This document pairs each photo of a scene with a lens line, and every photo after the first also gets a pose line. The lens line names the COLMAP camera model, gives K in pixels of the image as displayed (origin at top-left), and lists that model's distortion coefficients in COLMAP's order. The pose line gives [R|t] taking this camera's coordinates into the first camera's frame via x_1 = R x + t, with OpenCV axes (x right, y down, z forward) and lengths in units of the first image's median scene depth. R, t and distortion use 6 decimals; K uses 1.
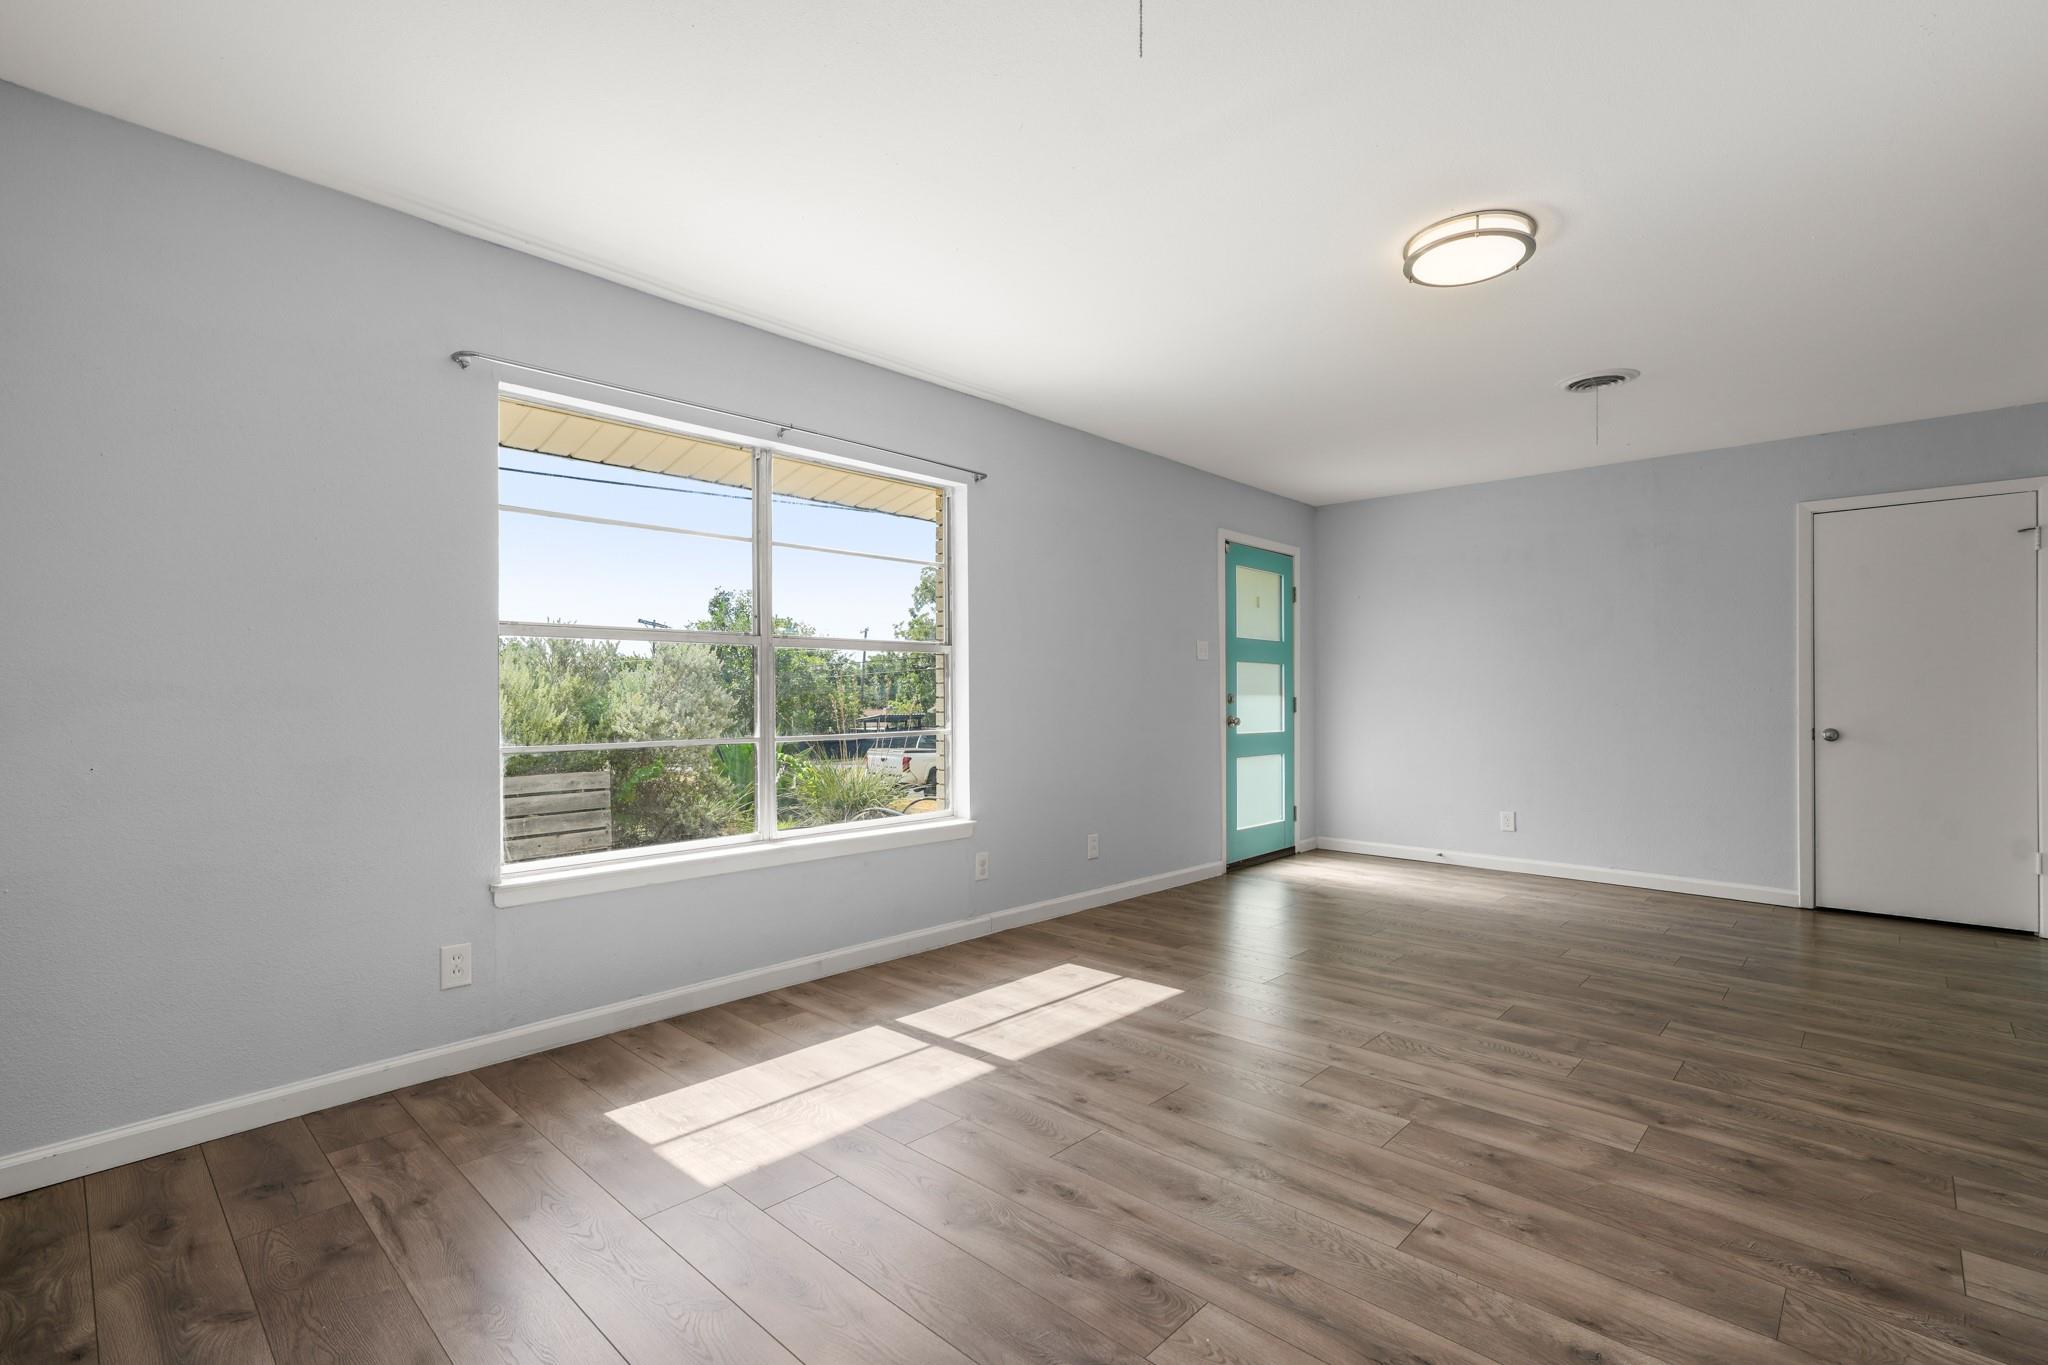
lens RADIAL K [[929.3, 0, 1030.2], [0, 929.3, 694.7], [0, 0, 1]] dist [-0.003785, 0.000545]
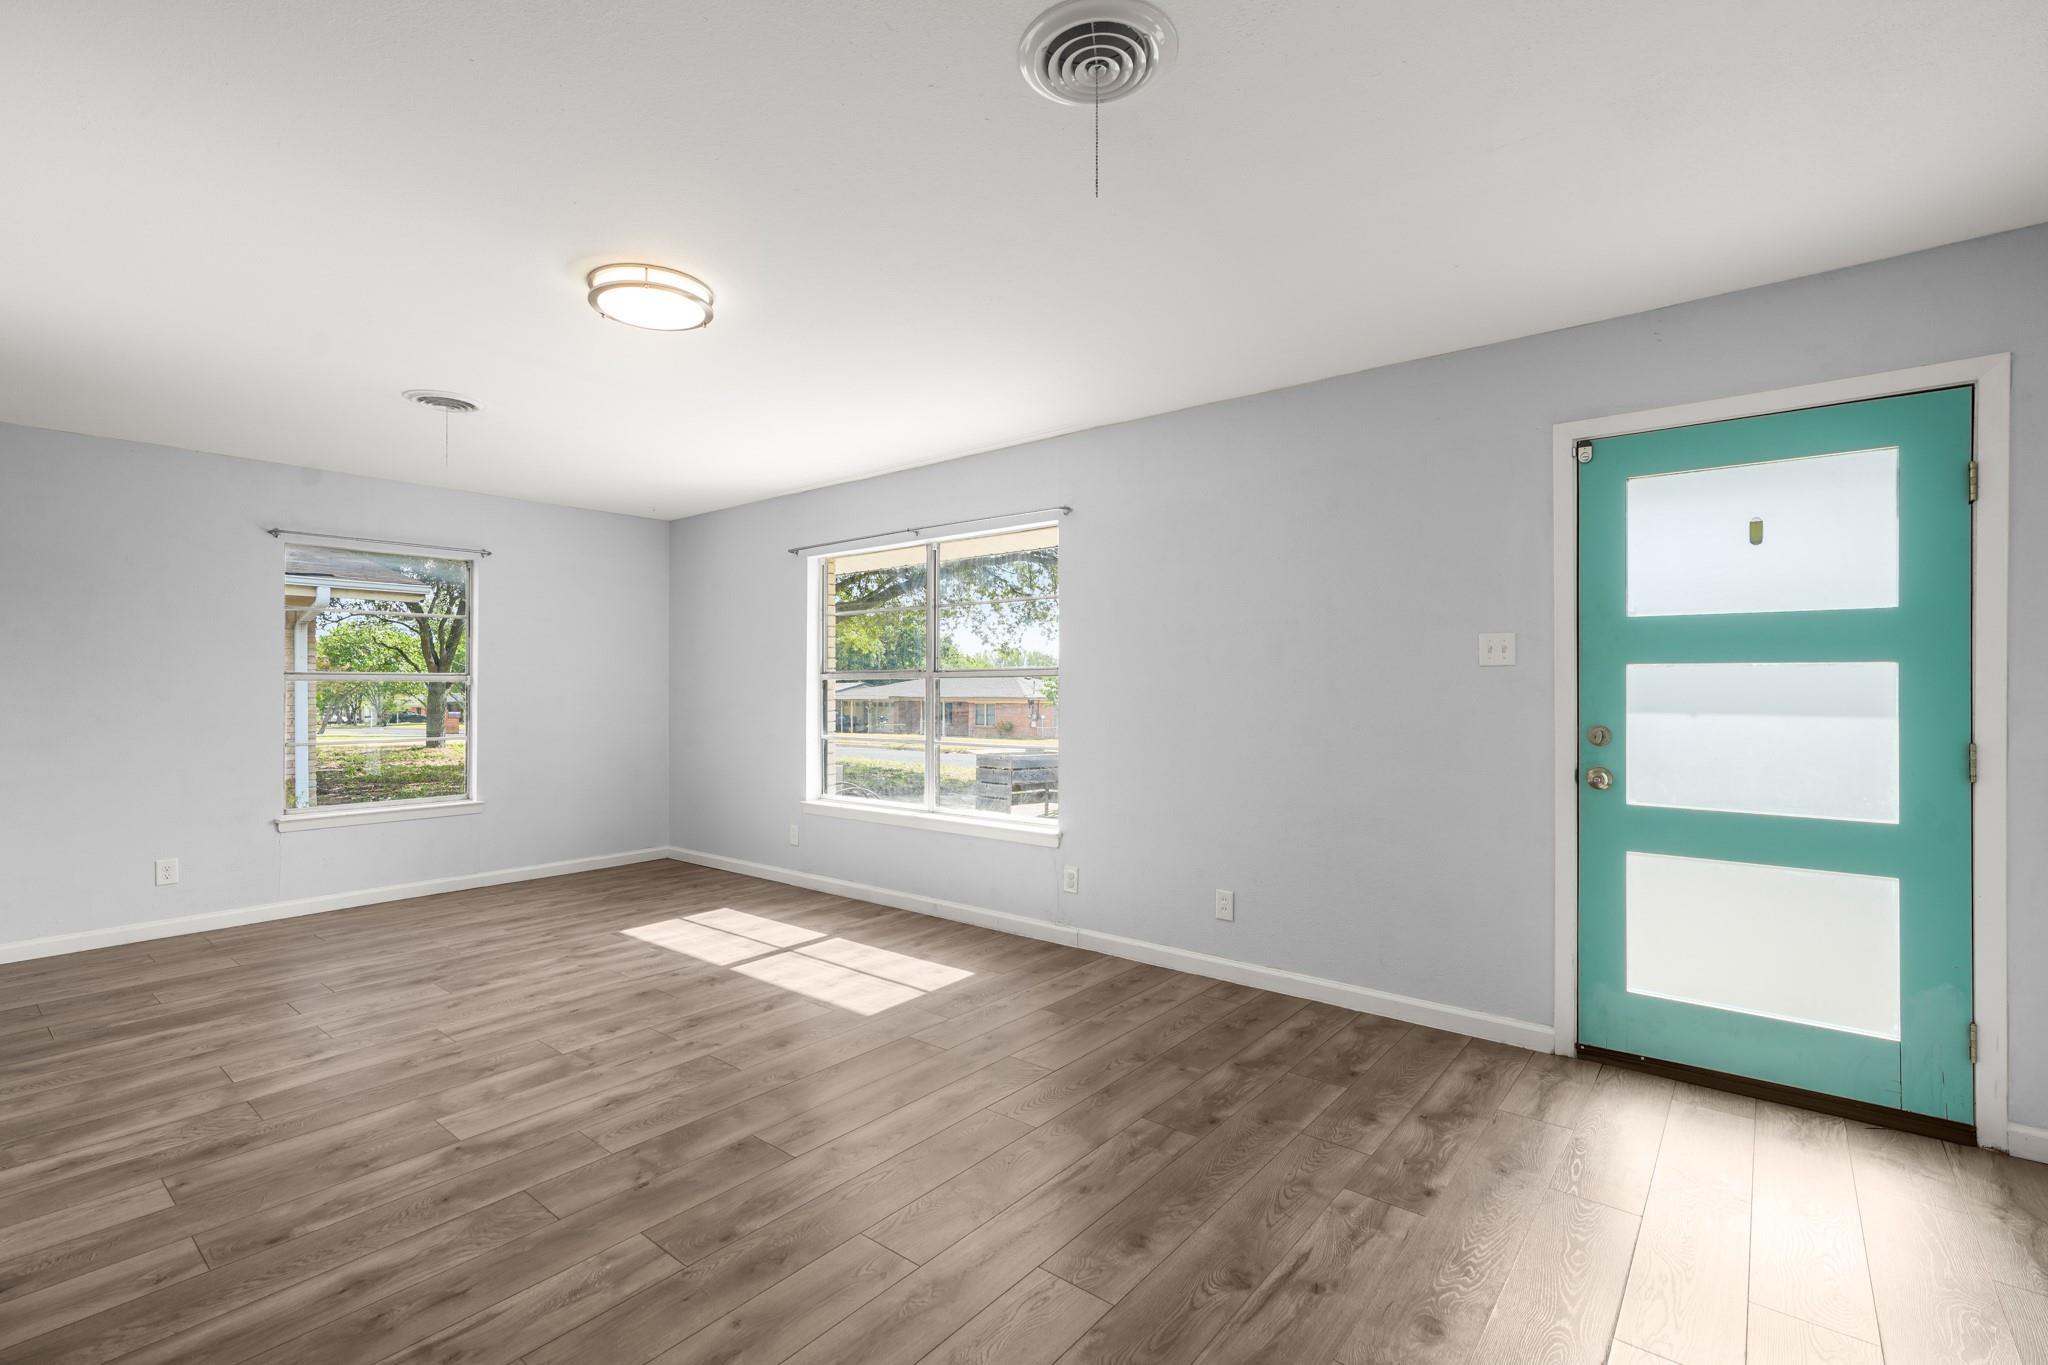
lens RADIAL K [[929.3, 0, 1024.6], [0, 929.3, 680.8], [0, 0, 1]] dist [-0.003785, 0.000545]
pose [[0.063718, -0.005843, -0.997951, 1.536862], [0.002815, 0.999980, -0.005675, -0.052716], [0.997964, -0.002448, 0.063733, 1.364331]]
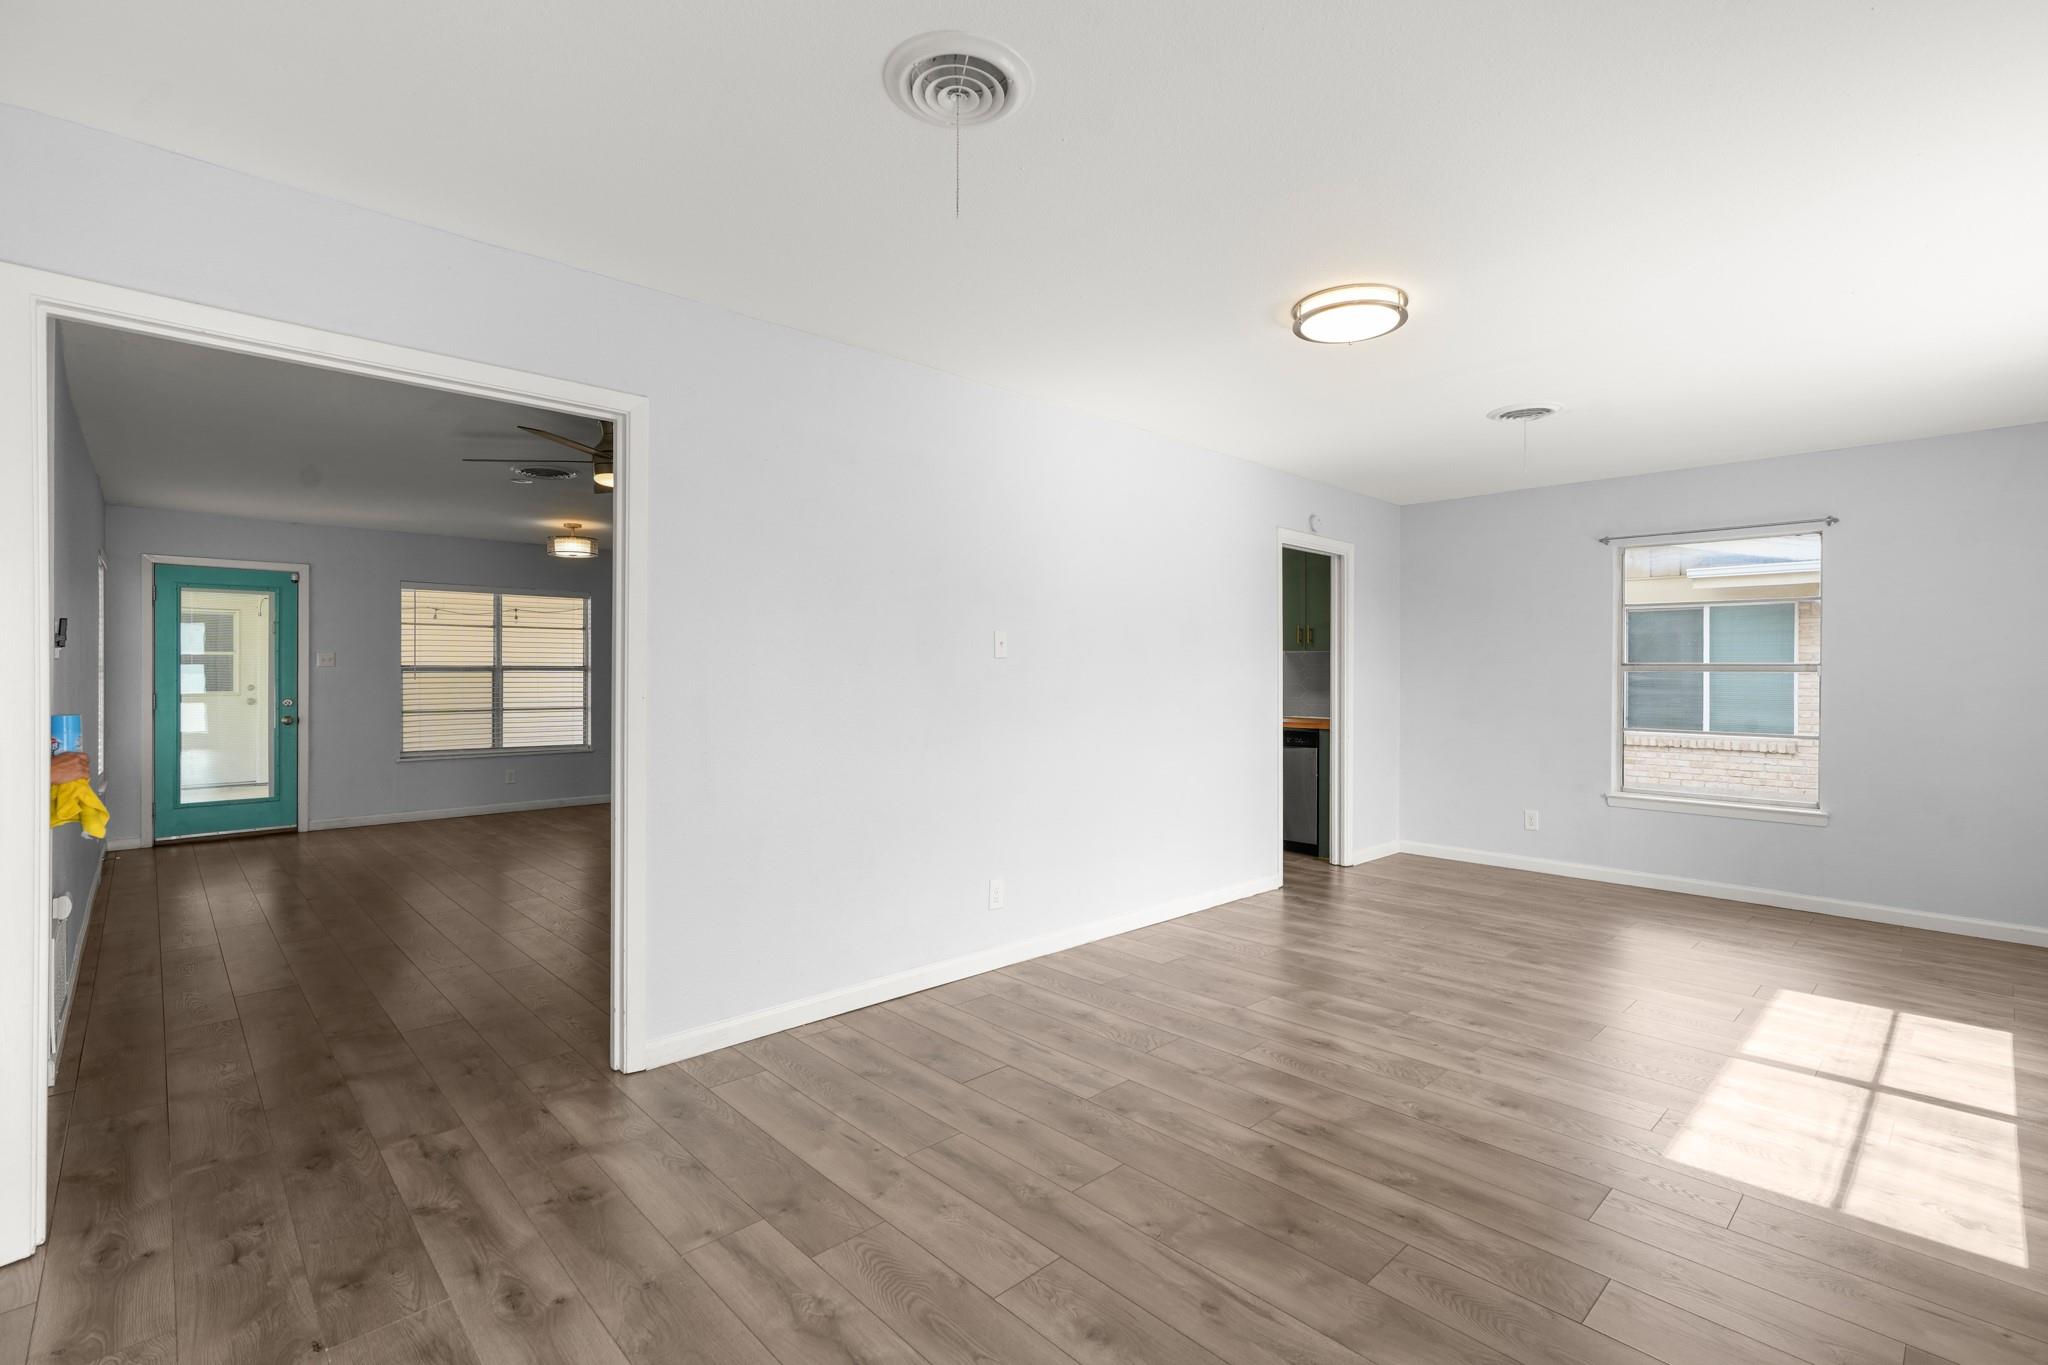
lens RADIAL K [[929.3, 0, 1027.4], [0, 929.3, 674.2], [0, 0, 1]] dist [-0.003785, 0.000545]
pose [[-0.998199, -0.006339, 0.059654, 0.797483], [-0.006239, 0.999979, 0.001866, -0.058264], [-0.059665, 0.001490, -0.998217, 2.149119]]
